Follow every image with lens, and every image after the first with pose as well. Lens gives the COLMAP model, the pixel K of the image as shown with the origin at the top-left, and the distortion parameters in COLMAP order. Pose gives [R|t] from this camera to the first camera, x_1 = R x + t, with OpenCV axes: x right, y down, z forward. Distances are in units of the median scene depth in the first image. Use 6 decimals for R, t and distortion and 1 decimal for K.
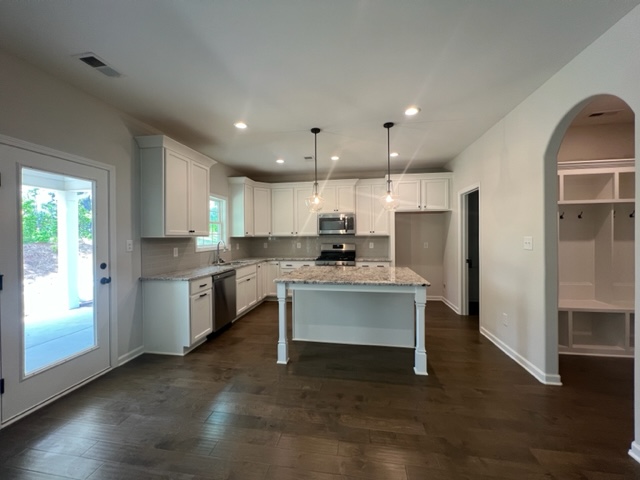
lens RADIAL K [[256.1, 0, 320.6], [0, 256.1, 238.7], [0, 0, 1]] dist [-0.005045, 0.000816]
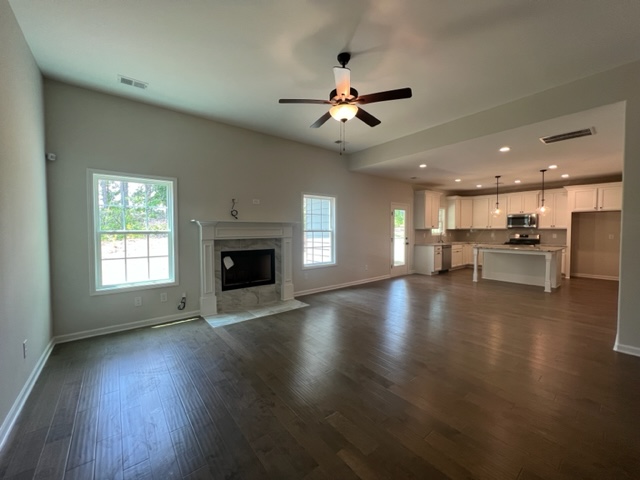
lens RADIAL K [[256.1, 0, 317.9], [0, 256.1, 237.1], [0, 0, 1]] dist [-0.005045, 0.000816]
pose [[0.738421, 0.027421, -0.673782, 0.222250], [-0.011169, 0.999533, 0.028439, 0.009969], [0.674247, -0.013475, 0.738383, -1.071444]]
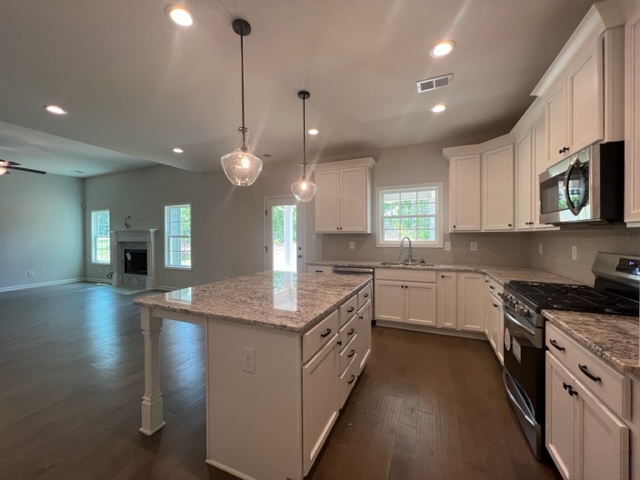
lens RADIAL K [[256.1, 0, 319.4], [0, 256.1, 238.5], [0, 0, 1]] dist [-0.005045, 0.000816]
pose [[-0.248602, 0.018414, -0.968431, 0.526042], [-0.002602, 0.999803, 0.019678, -0.002536], [0.968602, 0.007412, -0.248505, 0.901681]]
